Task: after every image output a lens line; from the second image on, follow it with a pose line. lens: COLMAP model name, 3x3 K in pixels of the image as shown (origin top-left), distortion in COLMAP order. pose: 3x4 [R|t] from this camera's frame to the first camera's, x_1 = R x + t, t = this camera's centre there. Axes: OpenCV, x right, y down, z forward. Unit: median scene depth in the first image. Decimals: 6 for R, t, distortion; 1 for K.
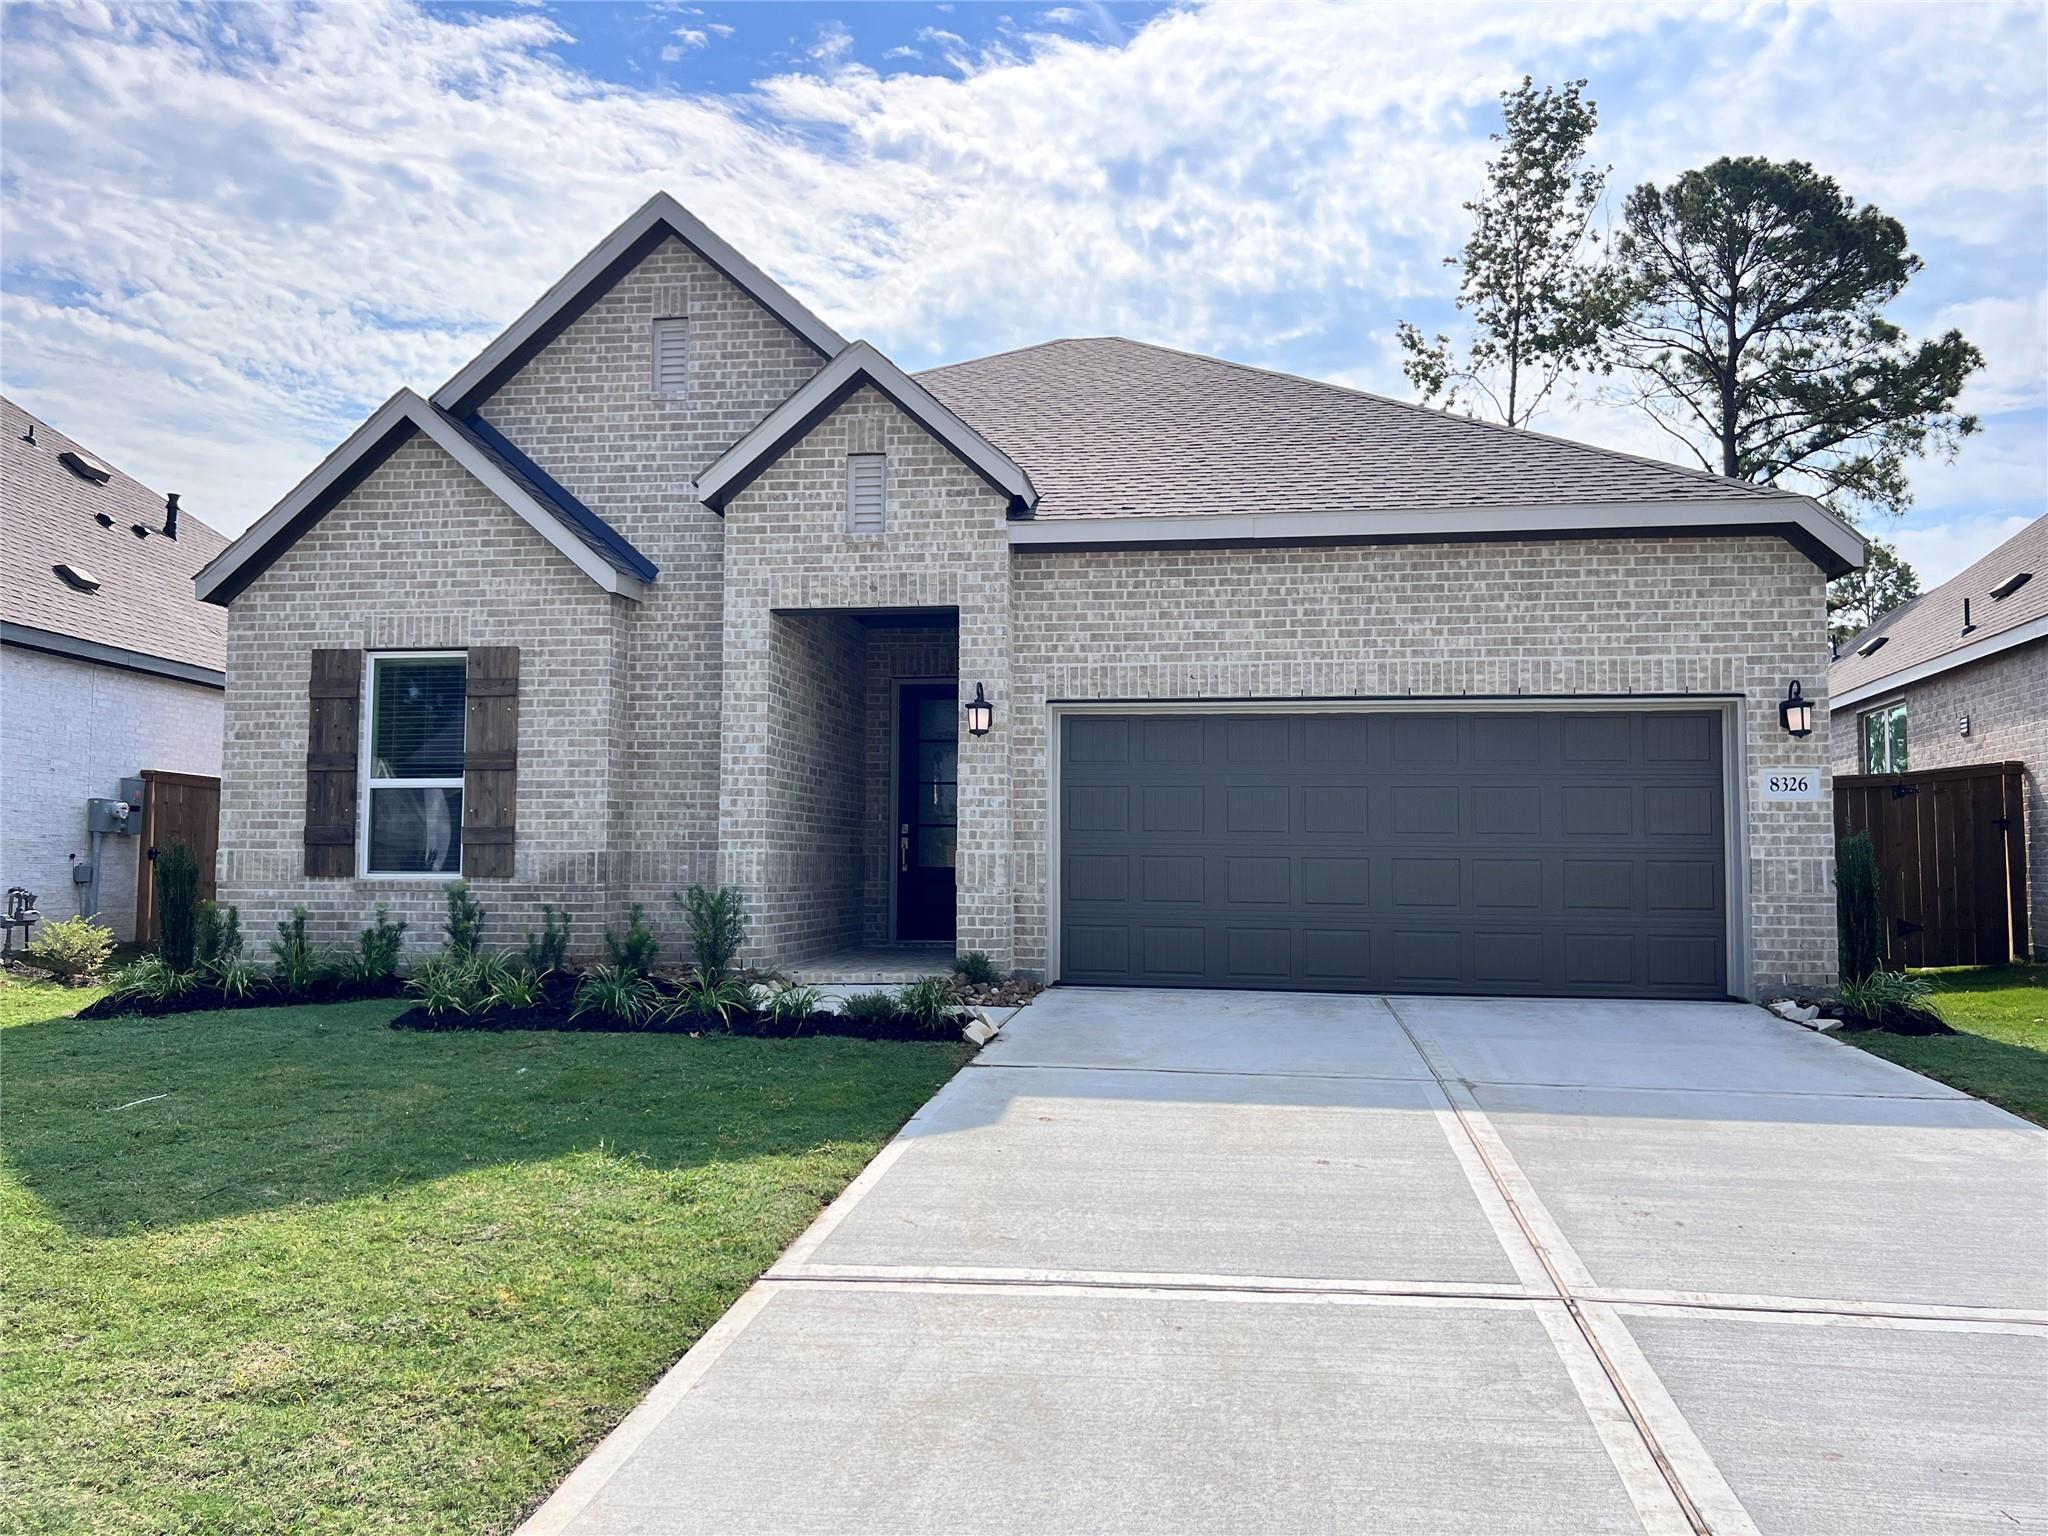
lens RADIAL K [[1564.5, 0, 1252.4], [0, 1564.5, 775.8], [0, 0, 1]] dist [0.078611, -0.162891]
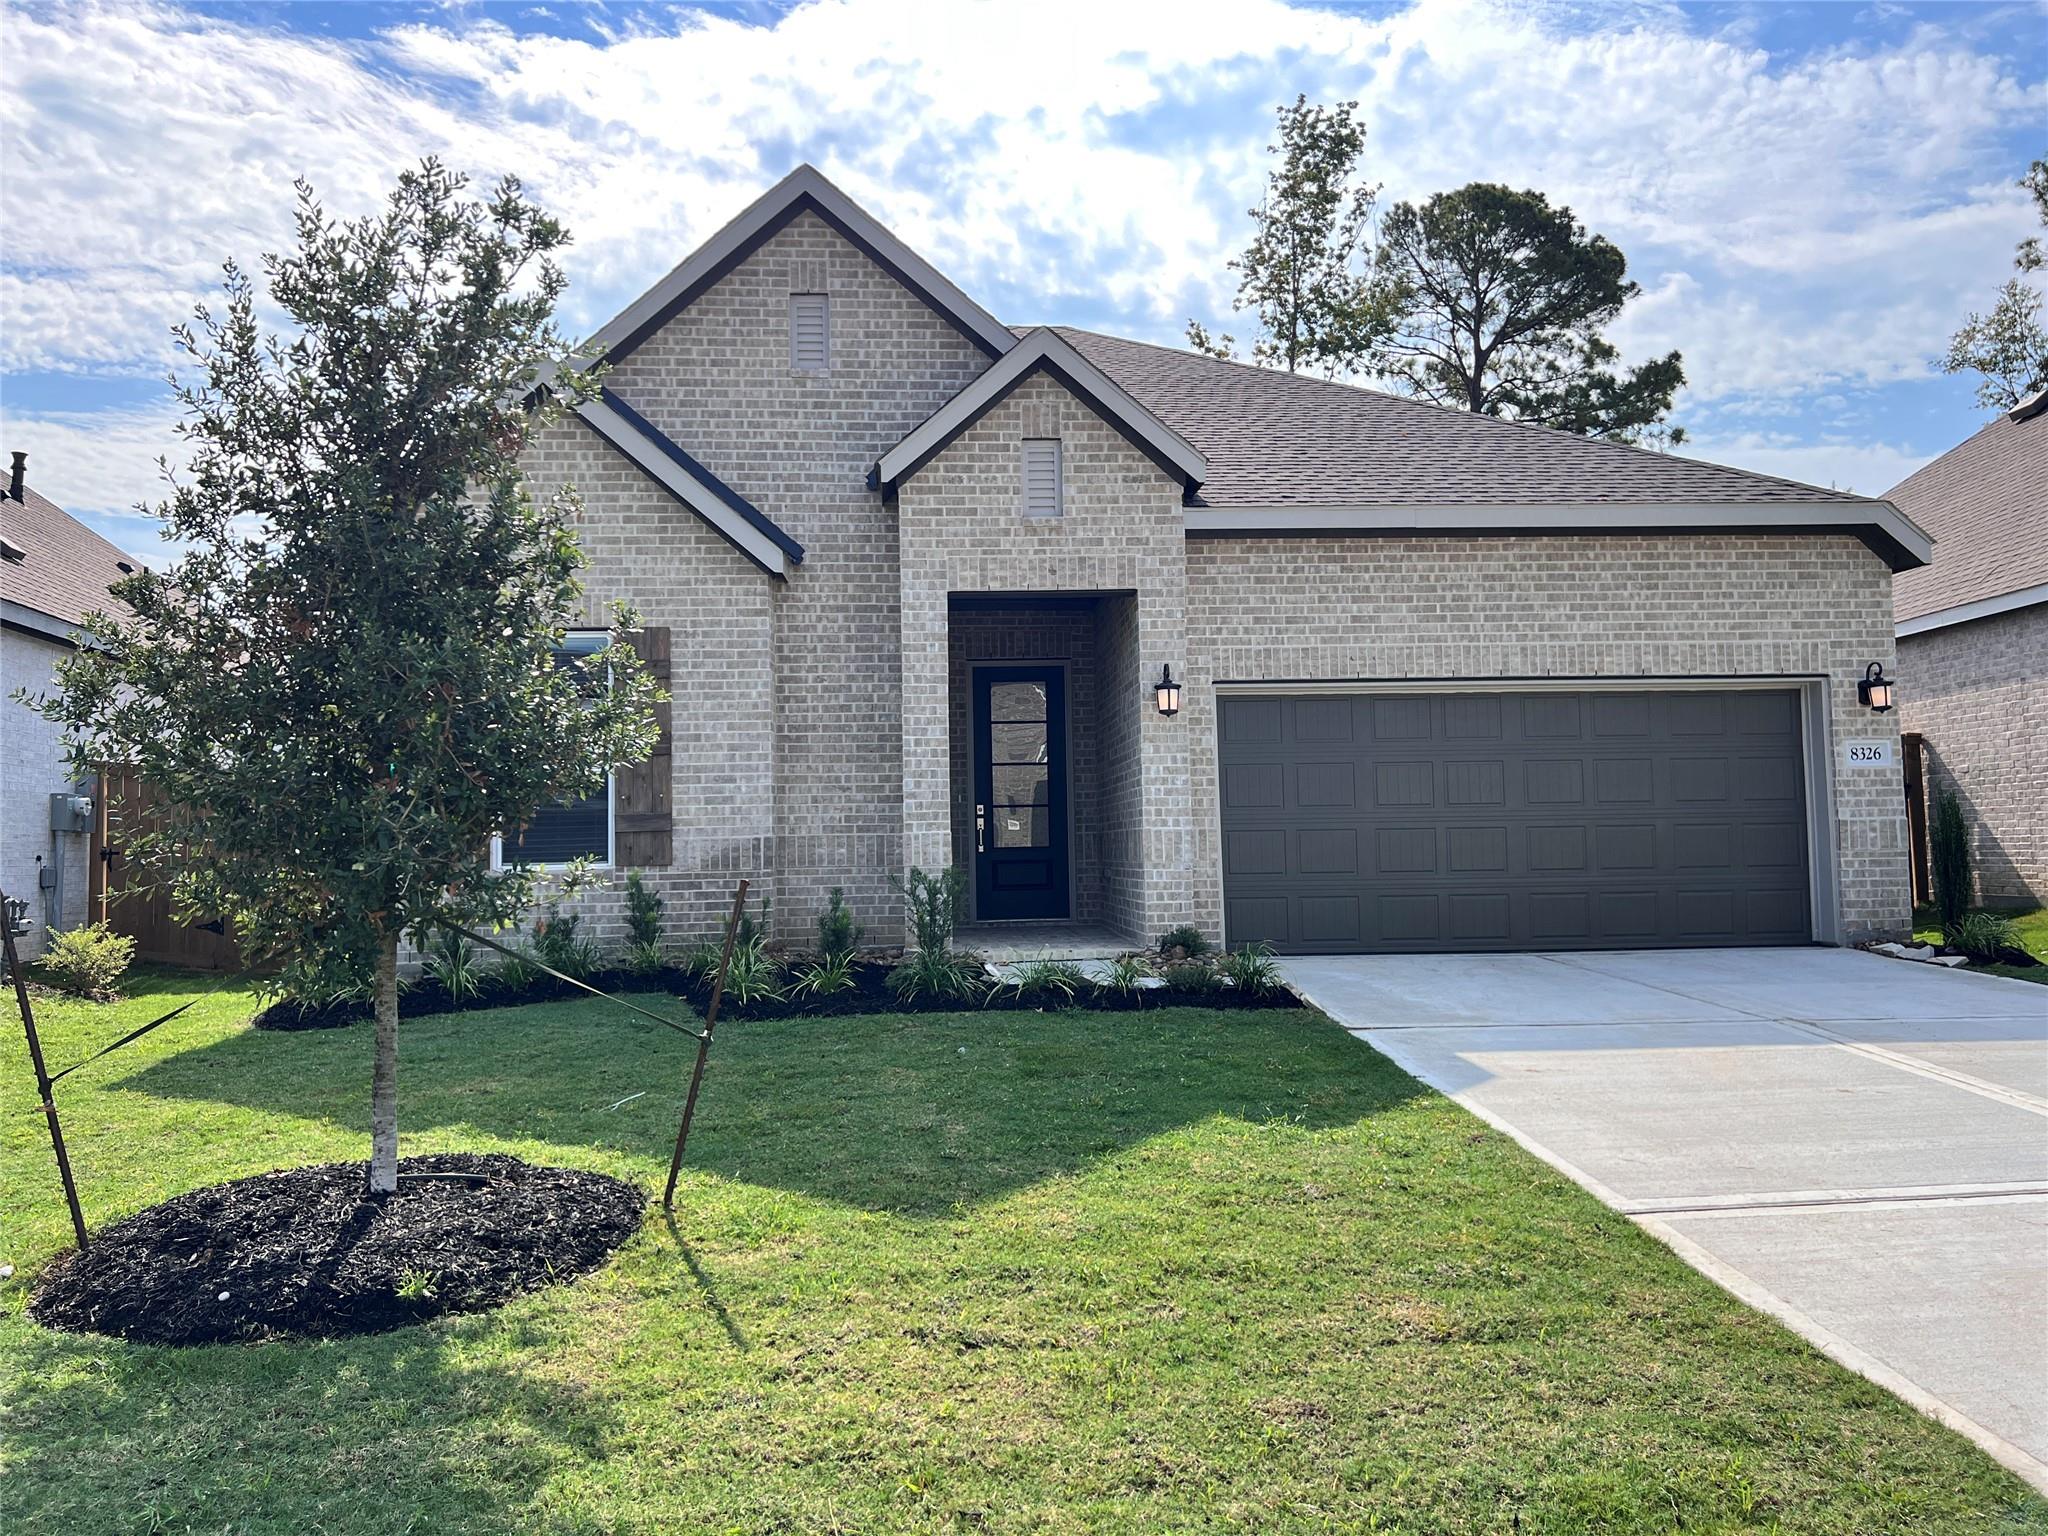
lens RADIAL K [[1533.3, 0, 1040.1], [0, 1533.3, 771.3], [0, 0, 1]] dist [0.032822, -0.050551]
pose [[0.978246, -0.013962, 0.206976, -0.440066], [0.011635, 0.999855, 0.012457, -0.002614], [-0.207120, -0.009778, 0.978267, 0.030118]]
